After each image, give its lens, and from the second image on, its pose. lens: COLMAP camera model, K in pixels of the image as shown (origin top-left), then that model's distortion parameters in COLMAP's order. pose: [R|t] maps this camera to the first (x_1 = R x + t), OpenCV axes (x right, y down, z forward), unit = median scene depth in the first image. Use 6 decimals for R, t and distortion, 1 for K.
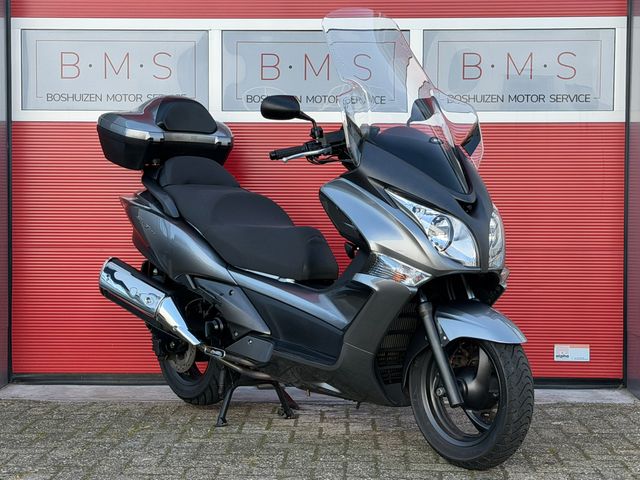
lens RADIAL K [[1311.3, 0, 323.6], [0, 1311.3, 237.2], [0, 0, 1]] dist [0.122808, 0.000000]
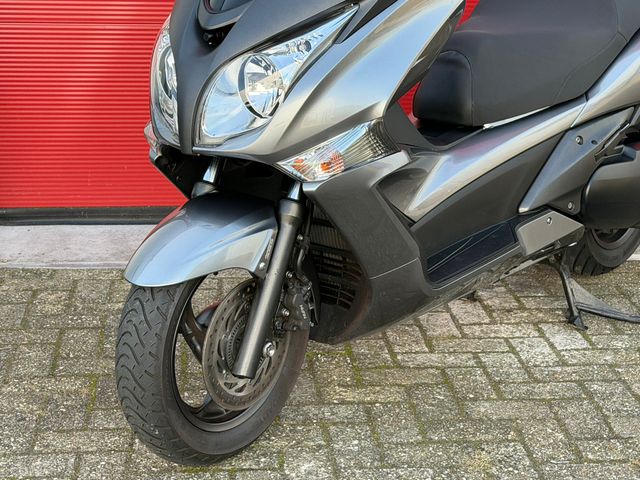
lens RADIAL K [[1311.3, 0, 318.1], [0, 1311.3, 239.2], [0, 0, 1]] dist [0.122808, 0.000000]
pose [[0.993434, -0.026102, 0.111392, -0.165932], [-0.004762, 0.963349, 0.268207, -0.079060], [-0.114310, -0.266977, 0.956899, 0.389885]]
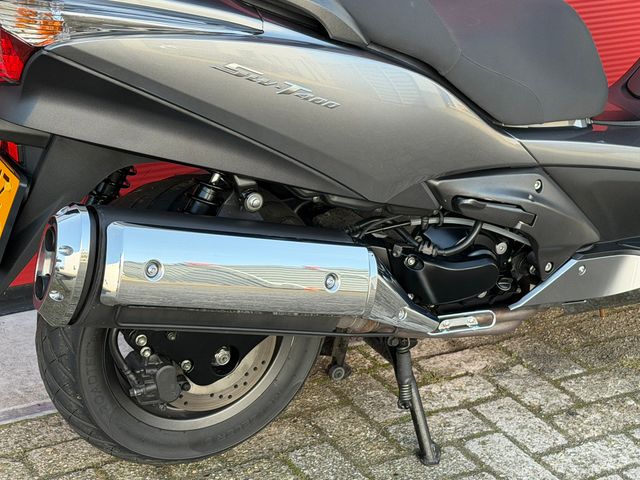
lens RADIAL K [[1298.3, 0, 319.5], [0, 1298.3, 239.9], [0, 0, 1]] dist [0.098926, 0.000000]
pose [[0.203900, -0.385072, 0.900080, -0.468712], [-0.002562, 0.919182, 0.393824, -0.109440], [-0.978988, -0.082606, 0.186435, 0.950258]]
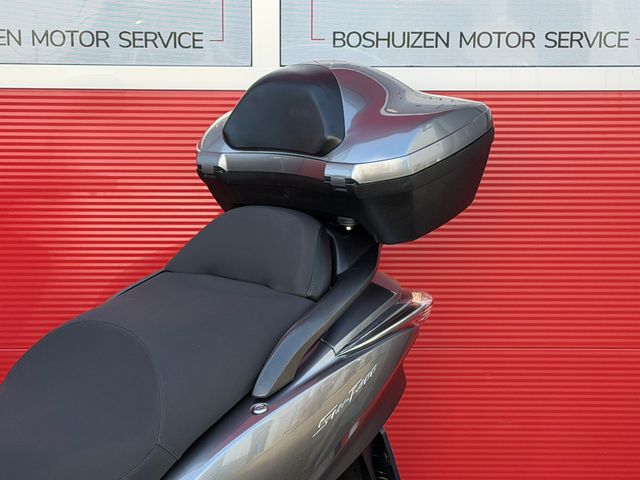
lens RADIAL K [[1311.3, 0, 335.4], [0, 1311.3, 253.8], [0, 0, 1]] dist [0.122808, 0.000000]
pose [[0.997707, -0.011398, 0.066718, 0.074546], [0.000385, 0.986659, 0.162800, -0.126398], [-0.067683, -0.162401, 0.984401, 0.617318]]
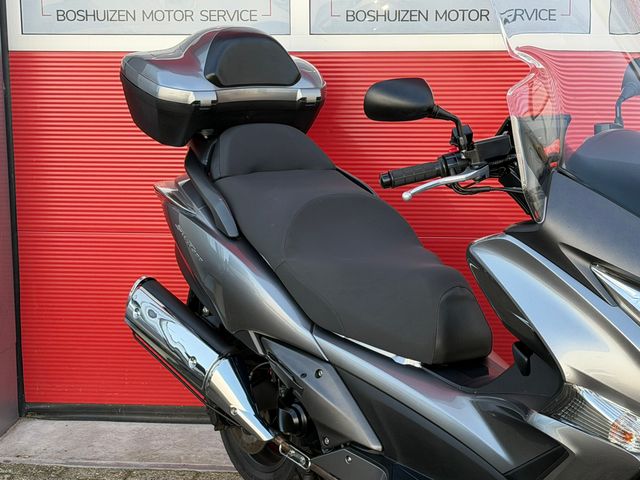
lens RADIAL K [[1311.3, 0, 322.1], [0, 1311.3, 244.9], [0, 0, 1]] dist [0.122808, 0.000000]
pose [[0.996380, 0.005209, -0.084856, -0.015442], [0.007436, 0.988956, 0.148023, -0.106449], [0.084690, -0.148118, 0.985337, 0.378353]]
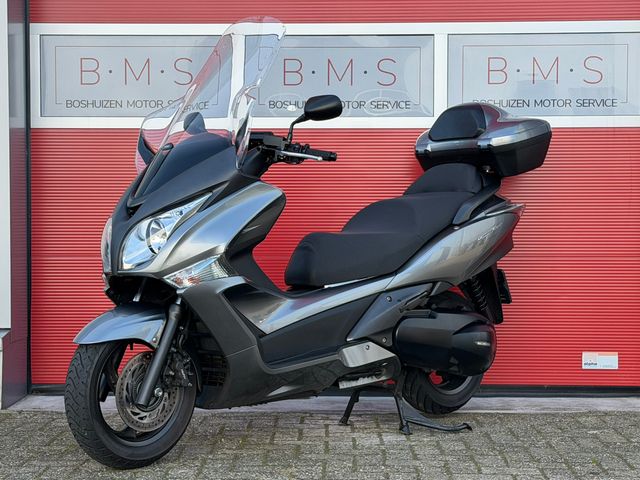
lens RADIAL K [[1311.3, 0, 323.7], [0, 1311.3, 235.3], [0, 0, 1]] dist [0.122808, 0.000000]
pose [[0.999935, -0.003935, 0.010729, -0.033950], [0.004036, 0.999948, -0.009349, 0.002707], [-0.010692, 0.009392, 0.999899, 0.016815]]
